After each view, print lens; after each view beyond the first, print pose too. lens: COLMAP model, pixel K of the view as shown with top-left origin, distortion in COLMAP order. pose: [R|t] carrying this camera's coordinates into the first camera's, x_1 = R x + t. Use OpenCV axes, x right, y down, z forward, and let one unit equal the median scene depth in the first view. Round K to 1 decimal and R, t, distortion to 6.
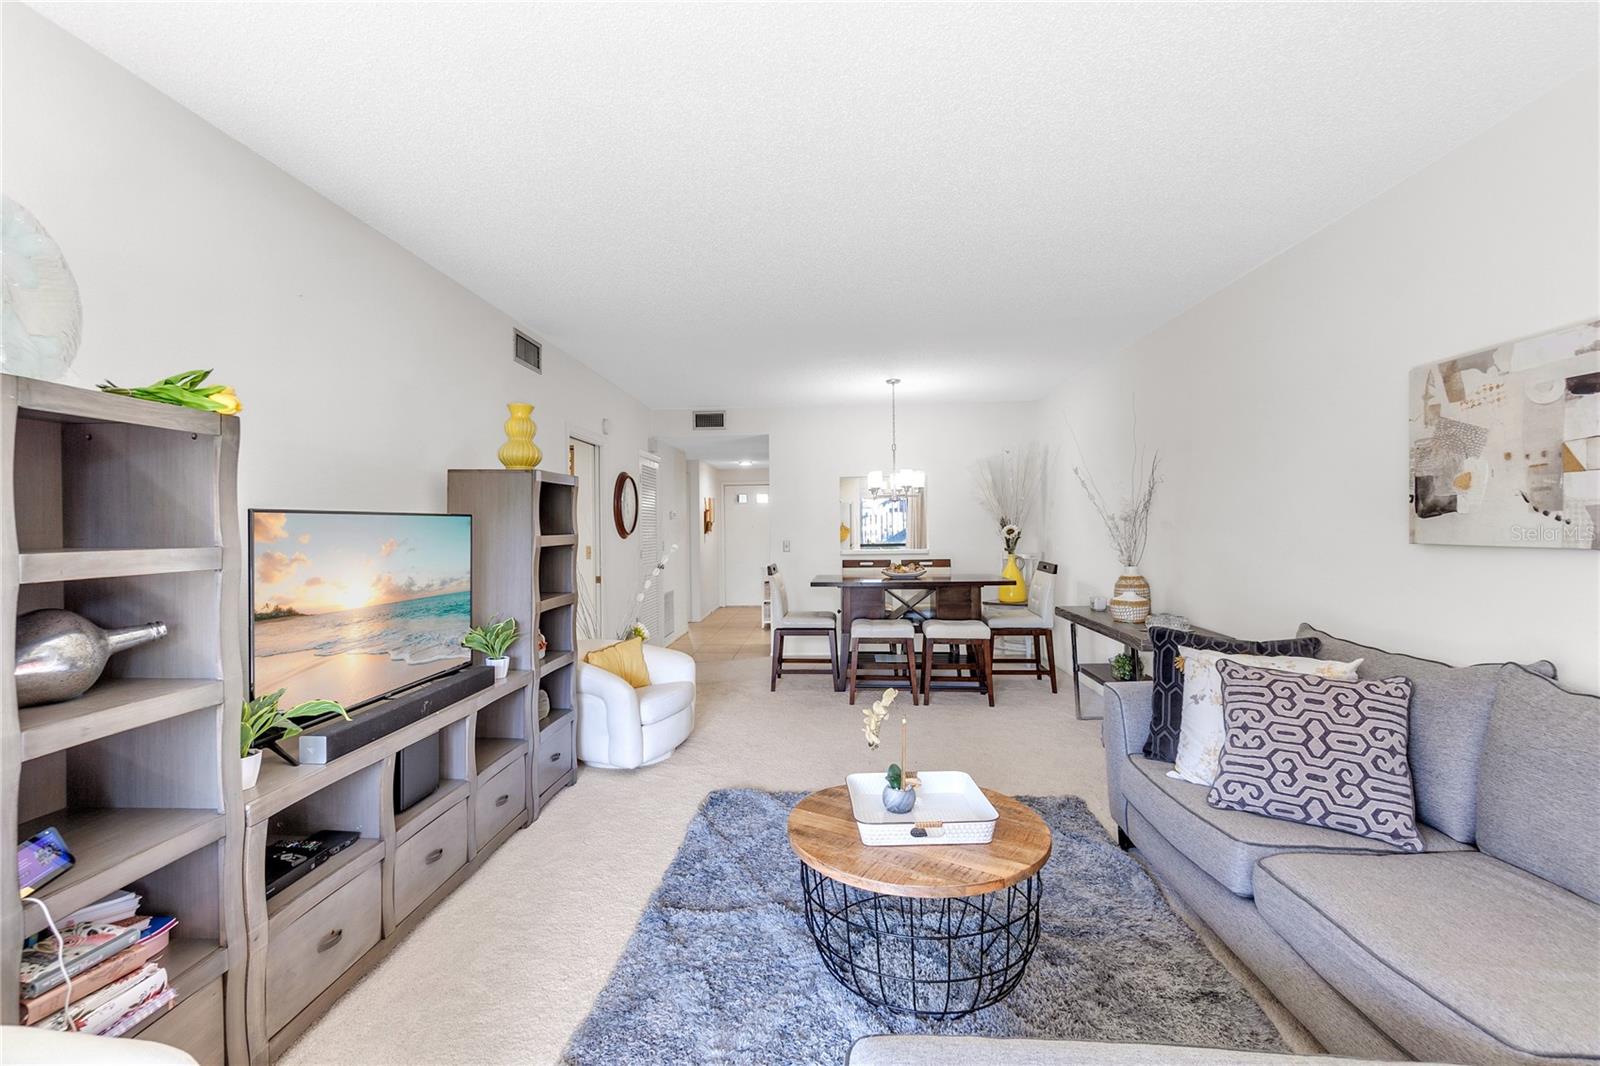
lens RADIAL K [[700.5, 0, 801.6], [0, 700.5, 524.1], [0, 0, 1]] dist [-0.004076, -0.001290]
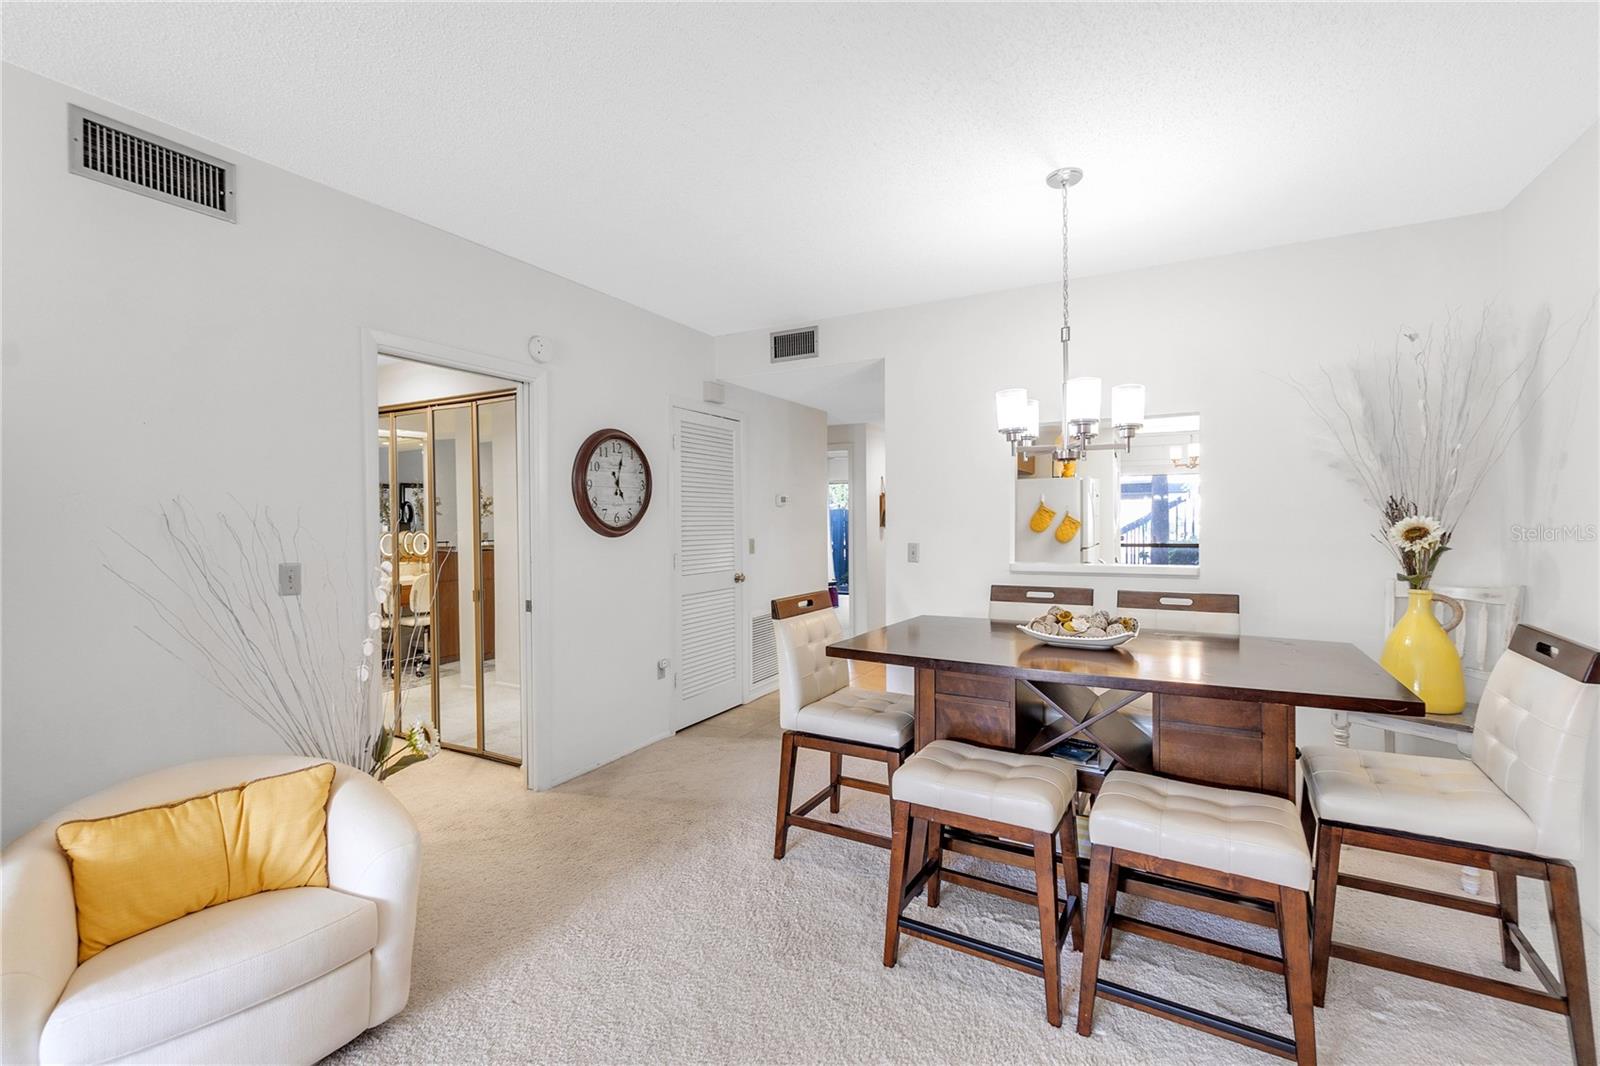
lens RADIAL K [[700.5, 0, 801.6], [0, 700.5, 524.1], [0, 0, 1]] dist [-0.004076, -0.001290]
pose [[0.899438, 0.007346, -0.436987, 0.157073], [-0.001191, 0.999896, 0.014358, 0.000278], [0.437047, -0.012394, 0.899353, 0.491266]]
